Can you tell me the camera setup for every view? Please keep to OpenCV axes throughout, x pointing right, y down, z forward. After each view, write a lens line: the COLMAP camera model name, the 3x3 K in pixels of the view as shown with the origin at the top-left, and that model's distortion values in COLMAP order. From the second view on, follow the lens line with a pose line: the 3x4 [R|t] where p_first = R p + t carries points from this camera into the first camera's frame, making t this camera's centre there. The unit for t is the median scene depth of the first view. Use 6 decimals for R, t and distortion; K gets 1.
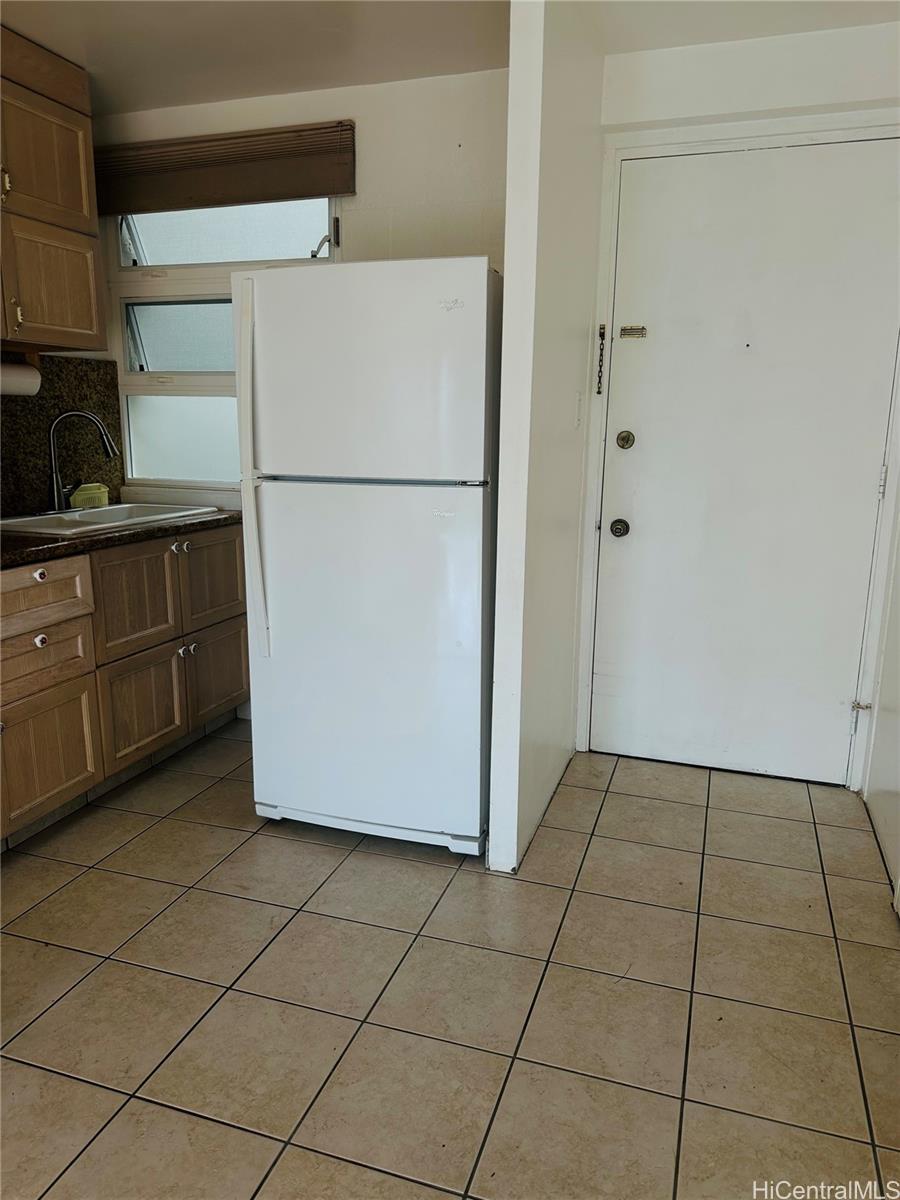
lens RADIAL K [[848.1, 0, 453.0], [0, 848.1, 596.5], [0, 0, 1]] dist [0.012382, -0.012702]
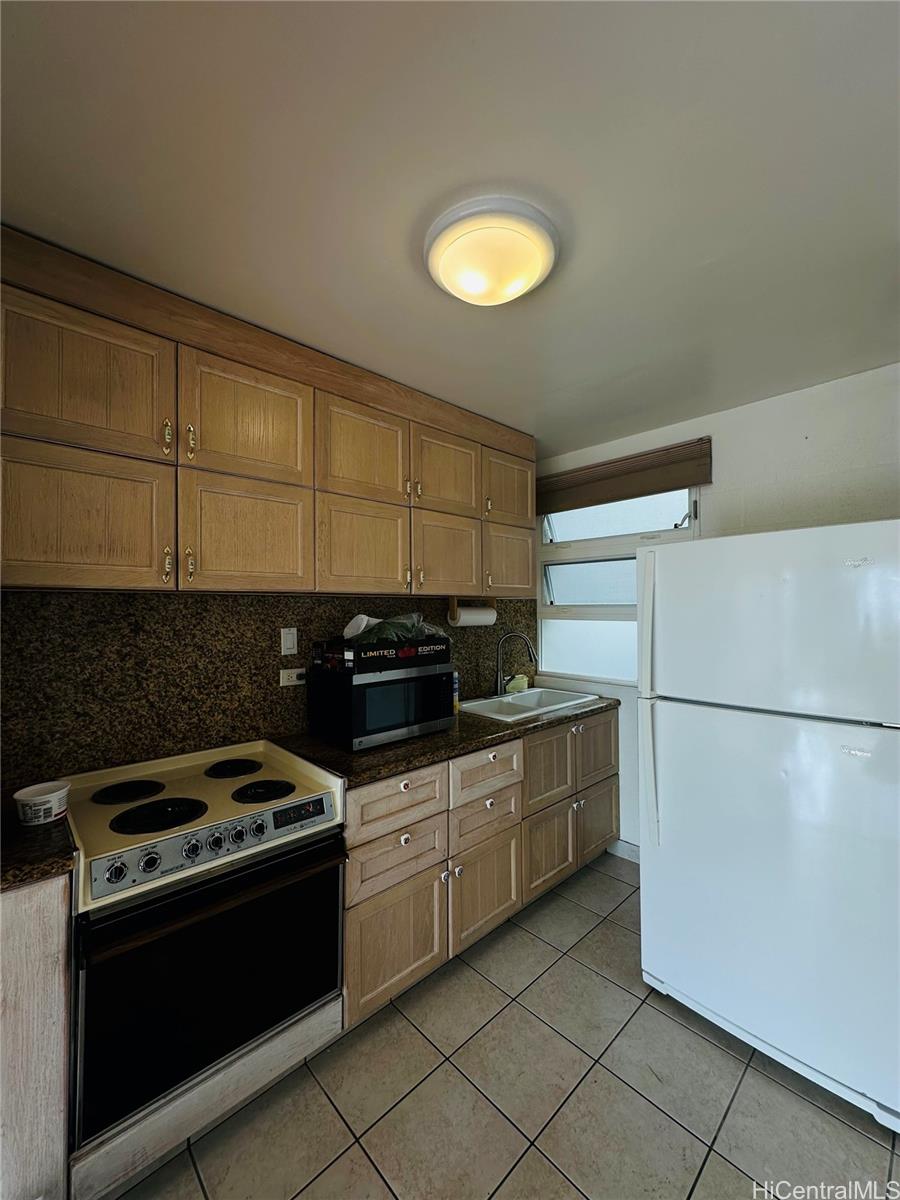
lens RADIAL K [[478.7, 0, 452.2], [0, 478.7, 602.9], [0, 0, 1]] dist [-0.000601, 0.000122]
pose [[0.879233, -0.017365, -0.476075, -0.120800], [-0.087187, 0.976591, -0.196643, -0.089568], [0.468346, 0.214402, 0.857137, 0.166686]]
